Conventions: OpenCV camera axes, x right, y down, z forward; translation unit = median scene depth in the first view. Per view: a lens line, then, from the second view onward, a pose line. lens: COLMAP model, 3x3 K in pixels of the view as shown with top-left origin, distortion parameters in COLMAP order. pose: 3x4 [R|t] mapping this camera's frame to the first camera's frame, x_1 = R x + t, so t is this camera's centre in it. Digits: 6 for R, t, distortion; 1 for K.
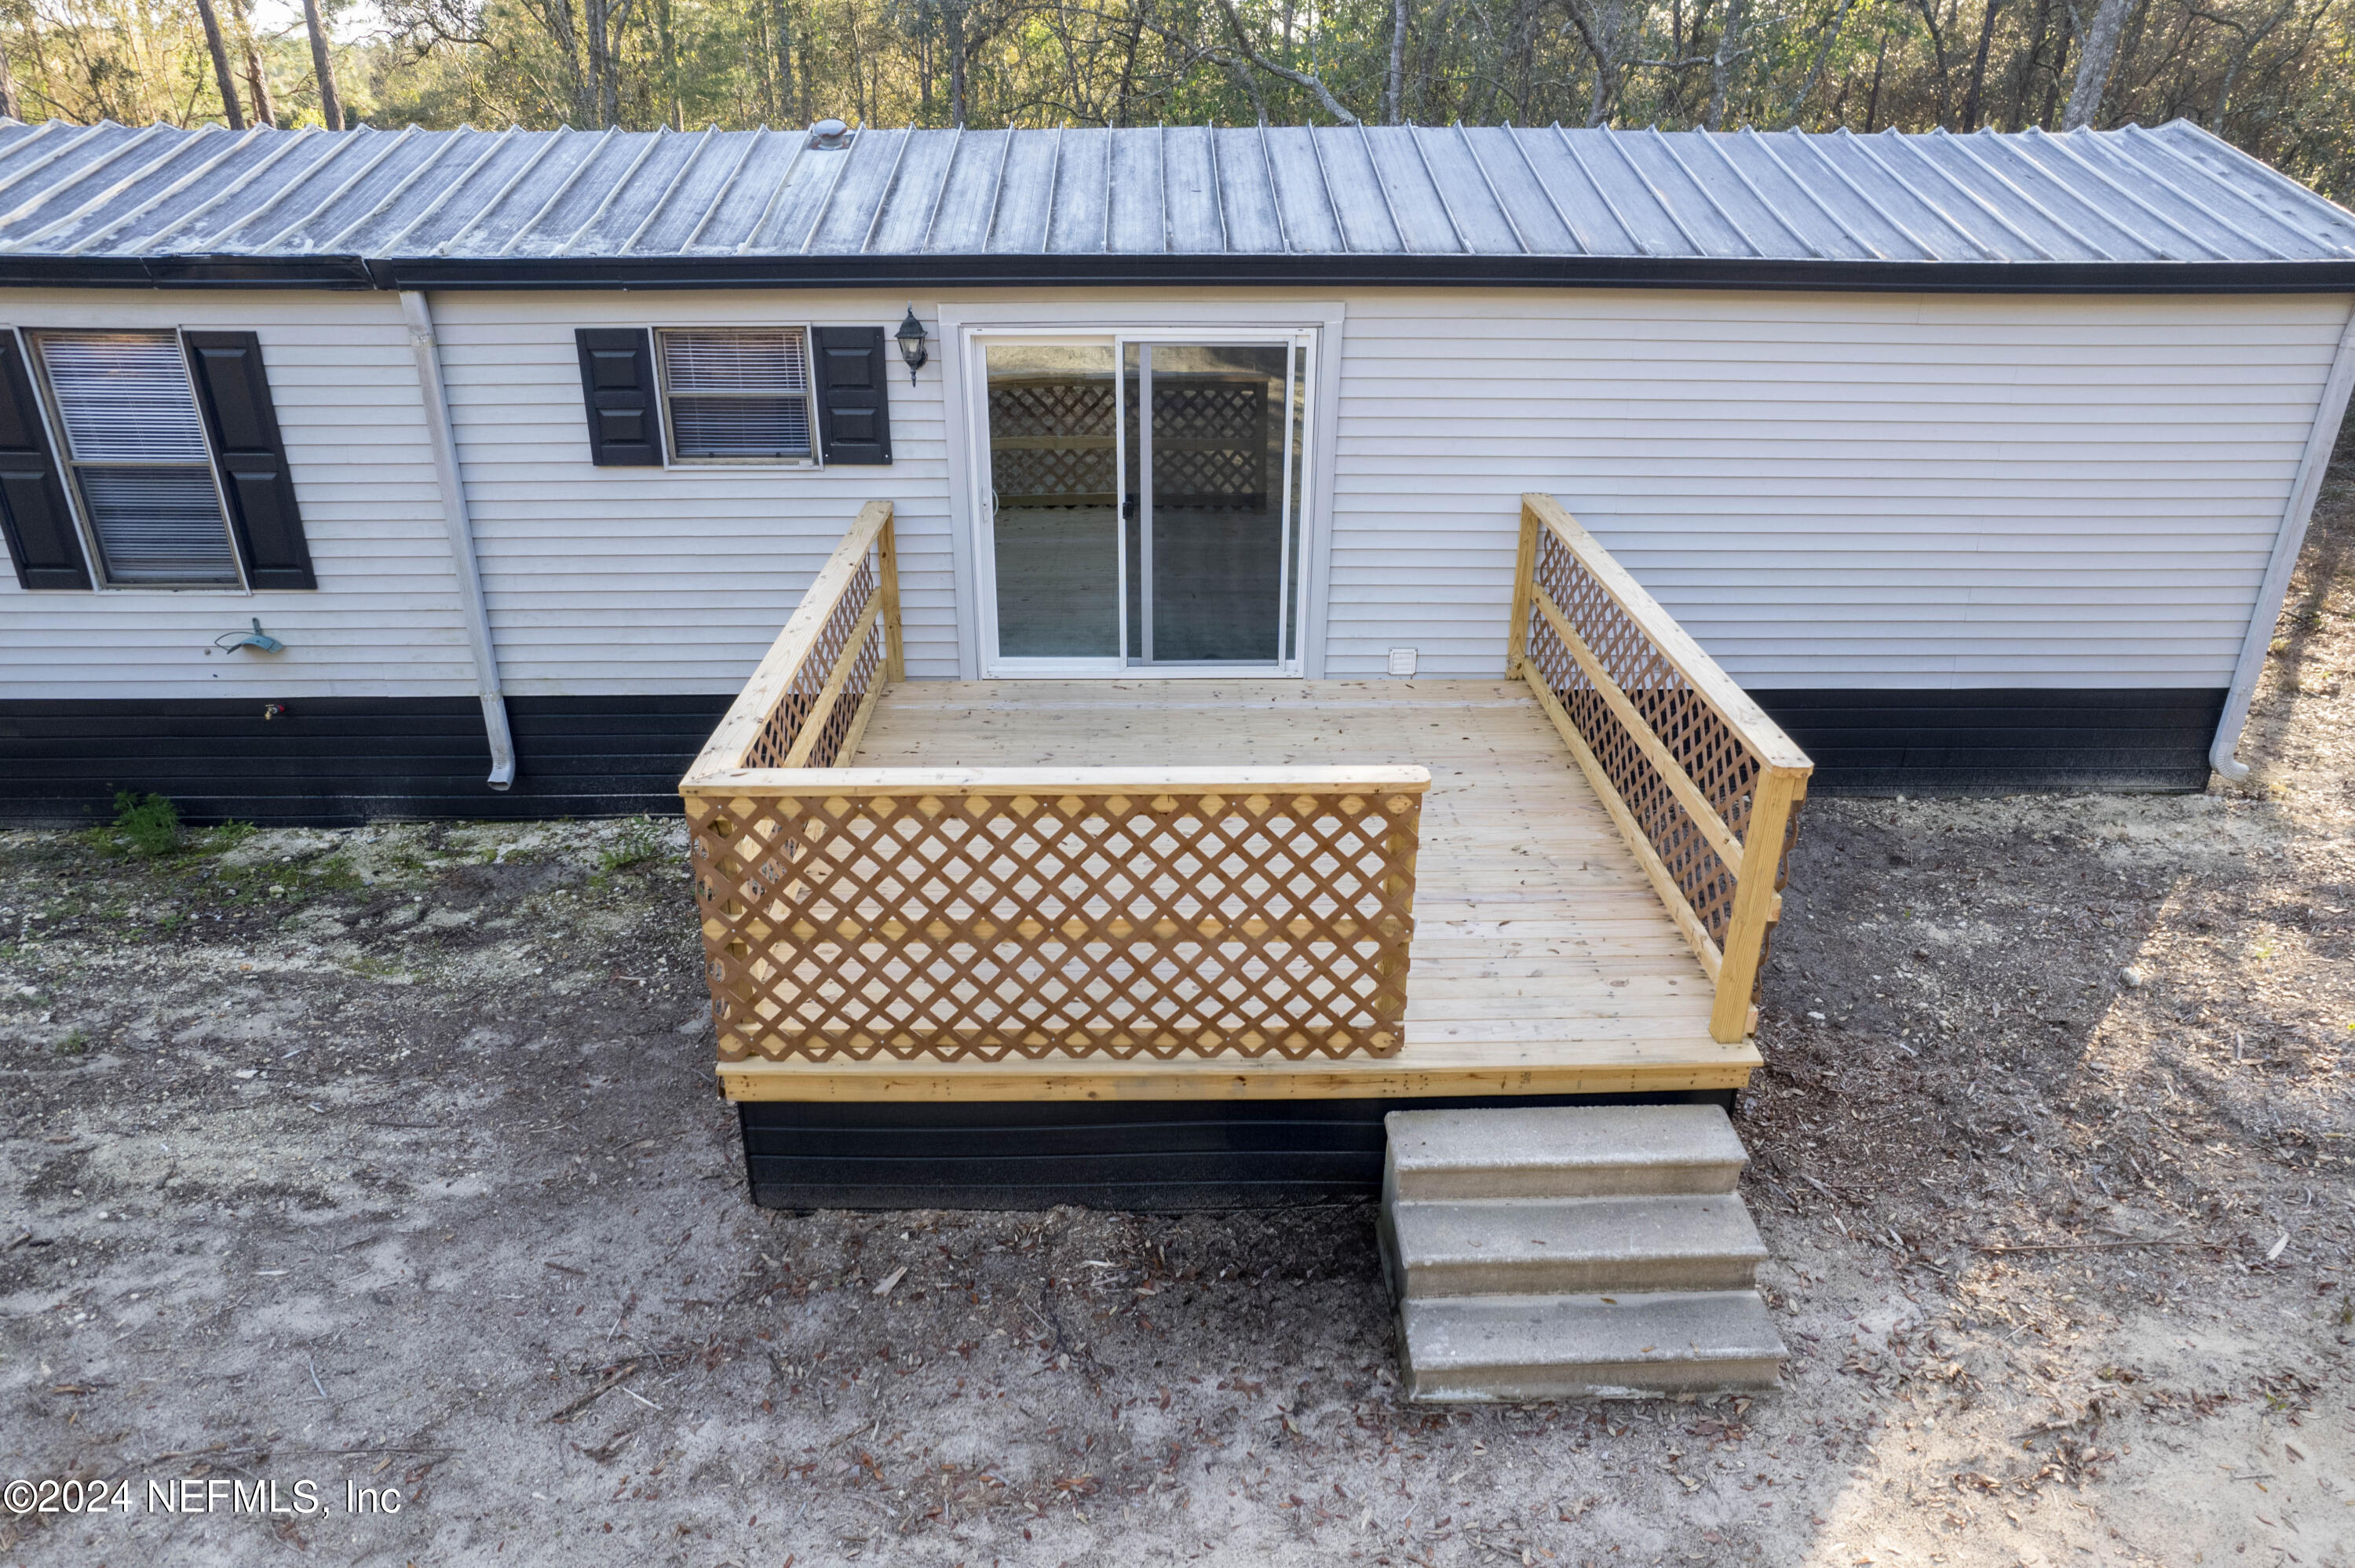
lens RADIAL K [[1545.8, 0, 1188.4], [0, 1545.8, 799.5], [0, 0, 1]] dist [-0.095289, 0.097207]
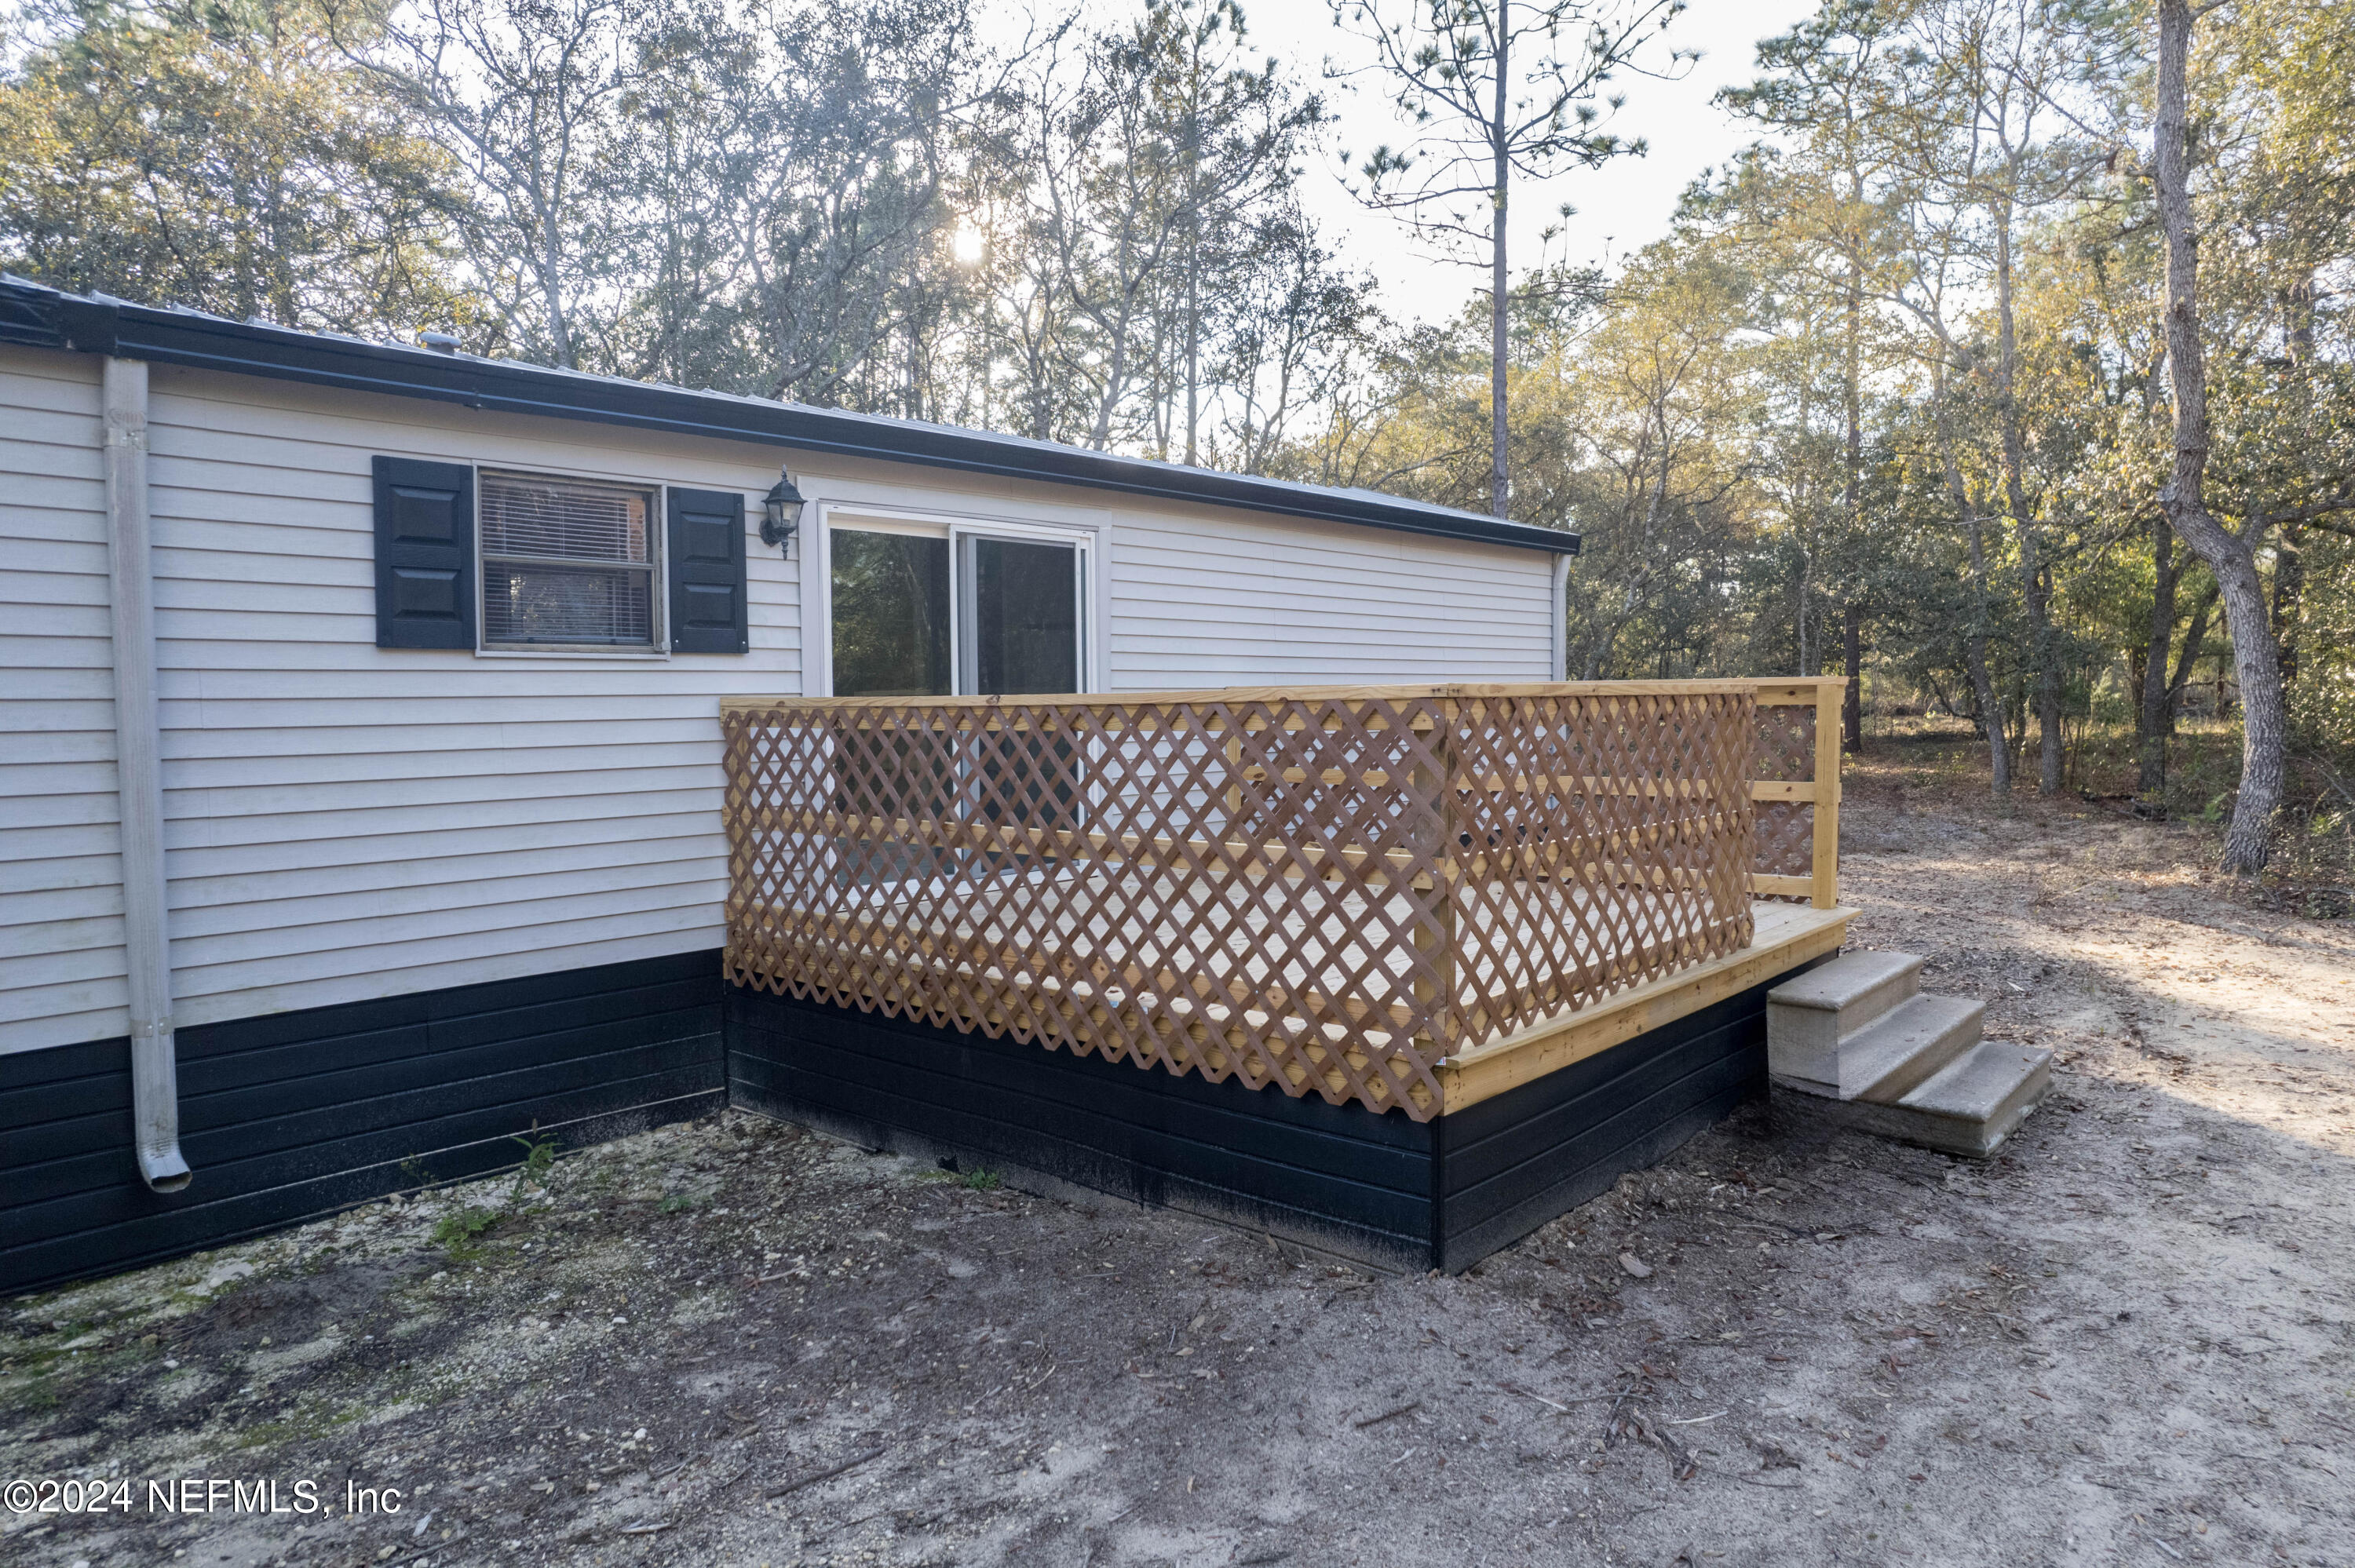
lens RADIAL K [[1492.3, 0, 1177.5], [0, 1492.3, 784.0], [0, 0, 1]] dist [-0.078428, 0.073065]
pose [[0.673399, -0.057479, 0.737042, -0.704612], [0.327871, 0.916781, -0.228064, 0.123427], [-0.662597, 0.395233, 0.636205, 0.384399]]
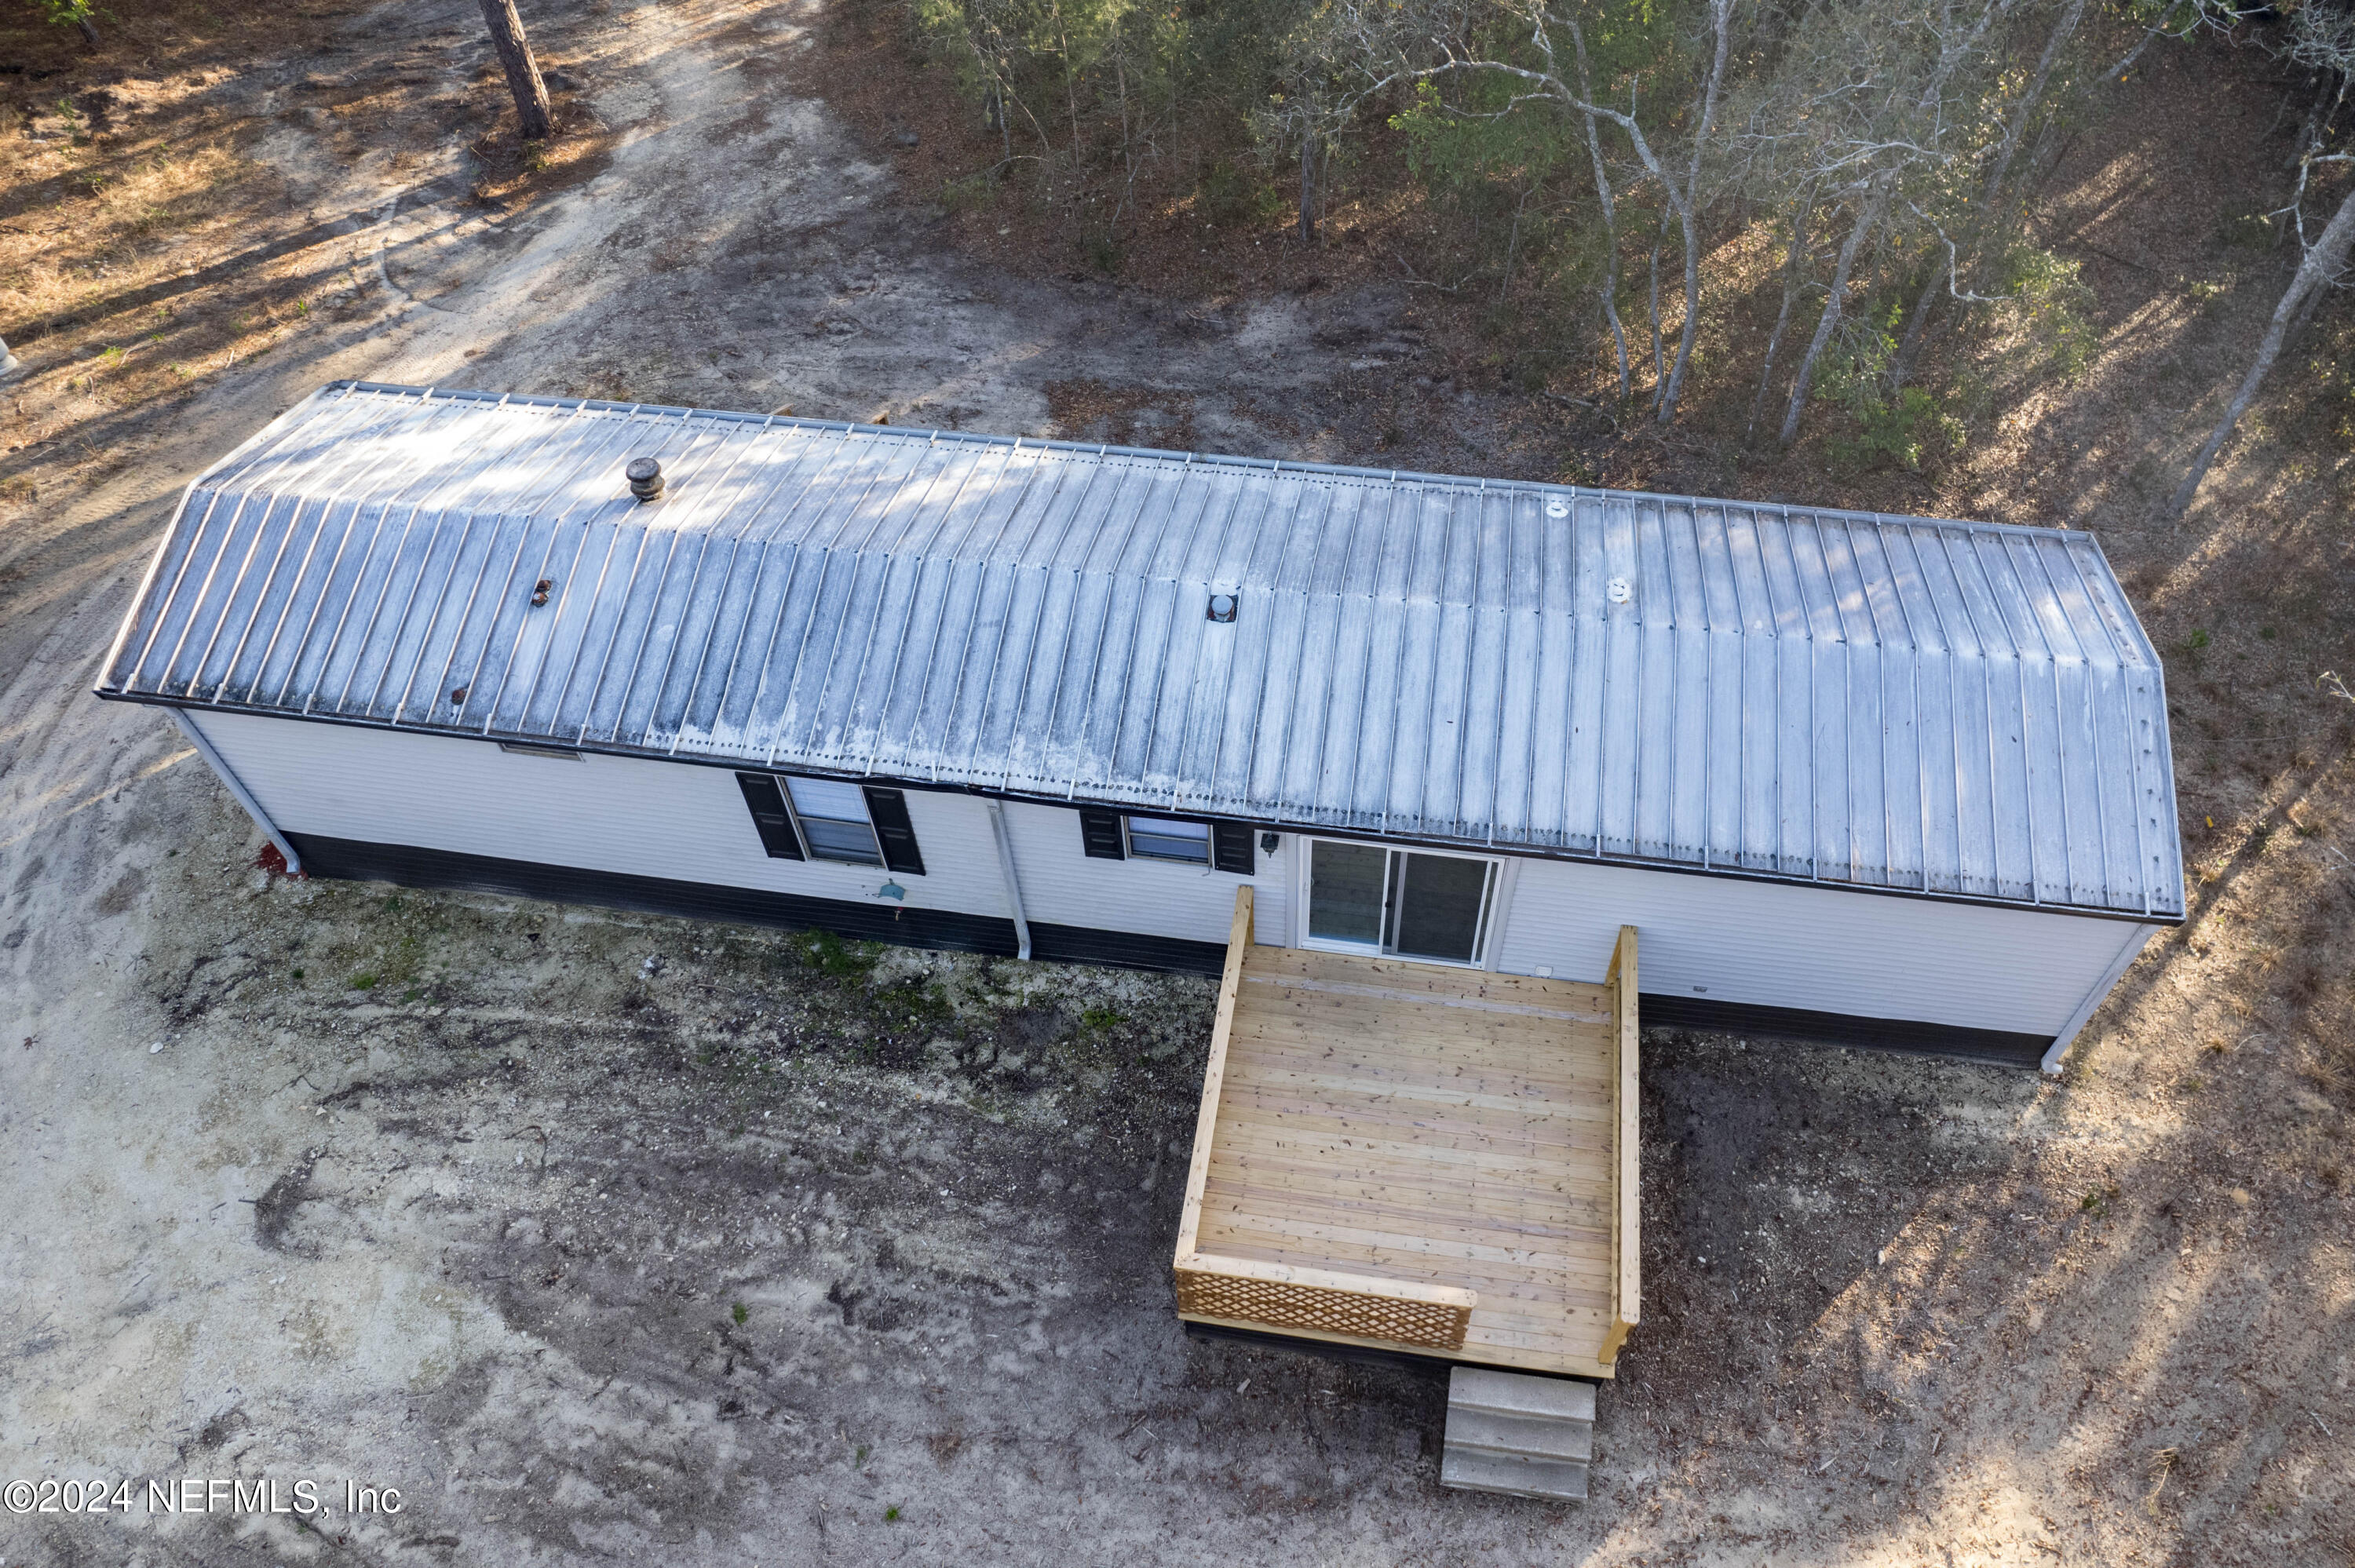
lens RADIAL K [[1605.4, 0, 1265.3], [0, 1605.4, 772.8], [0, 0, 1]] dist [-0.039373, 0.001424]
pose [[0.987348, 0.116898, -0.107136, -0.000309], [-0.056388, 0.890337, 0.451798, -1.253943], [0.148202, -0.440041, 0.885664, -0.609218]]
